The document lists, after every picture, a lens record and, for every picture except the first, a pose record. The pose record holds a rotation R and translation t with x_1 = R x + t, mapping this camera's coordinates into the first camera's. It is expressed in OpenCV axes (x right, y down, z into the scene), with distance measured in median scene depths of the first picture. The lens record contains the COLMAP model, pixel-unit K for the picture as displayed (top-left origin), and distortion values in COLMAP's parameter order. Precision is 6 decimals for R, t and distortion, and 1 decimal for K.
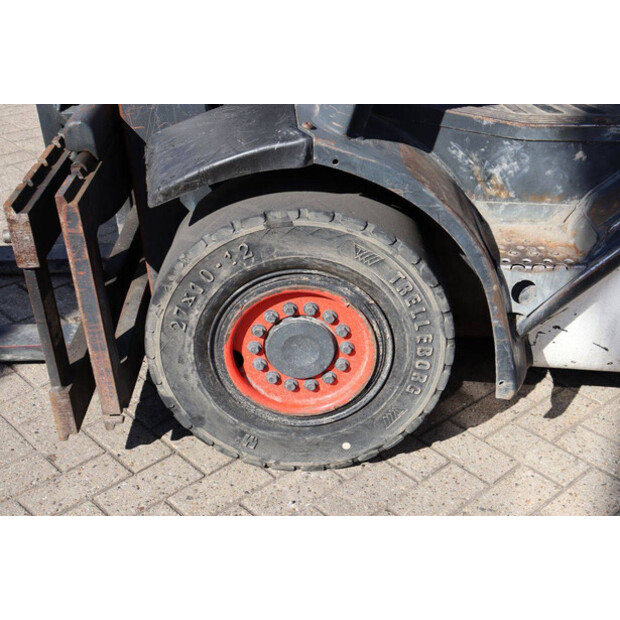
lens RADIAL K [[912.6, 0, 310.0], [0, 912.6, 310.0], [0, 0, 1]] dist [0.021413, 0.156944]
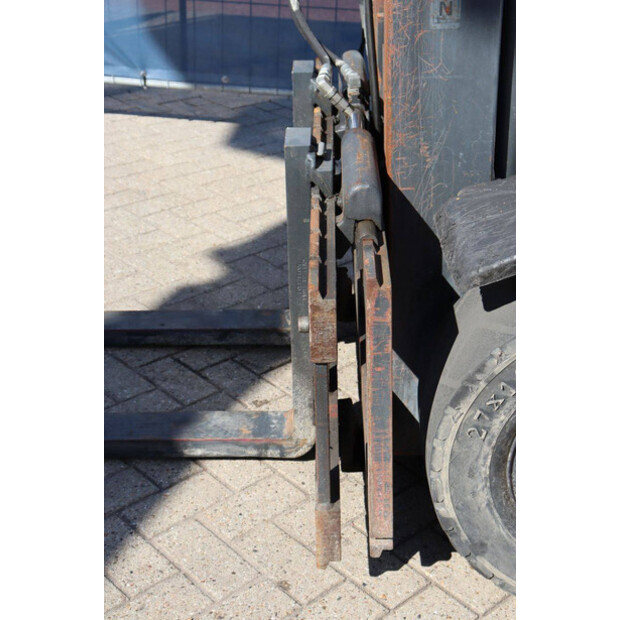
lens RADIAL K [[1062.6, 0, 310.0], [0, 1062.6, 310.0], [0, 0, 1]] dist [0.187182, 0.066682]
pose [[0.999672, 0.025068, 0.005259, -0.295060], [-0.024808, 0.998692, -0.044700, -0.045473], [-0.006372, 0.044555, 0.998987, 0.033406]]
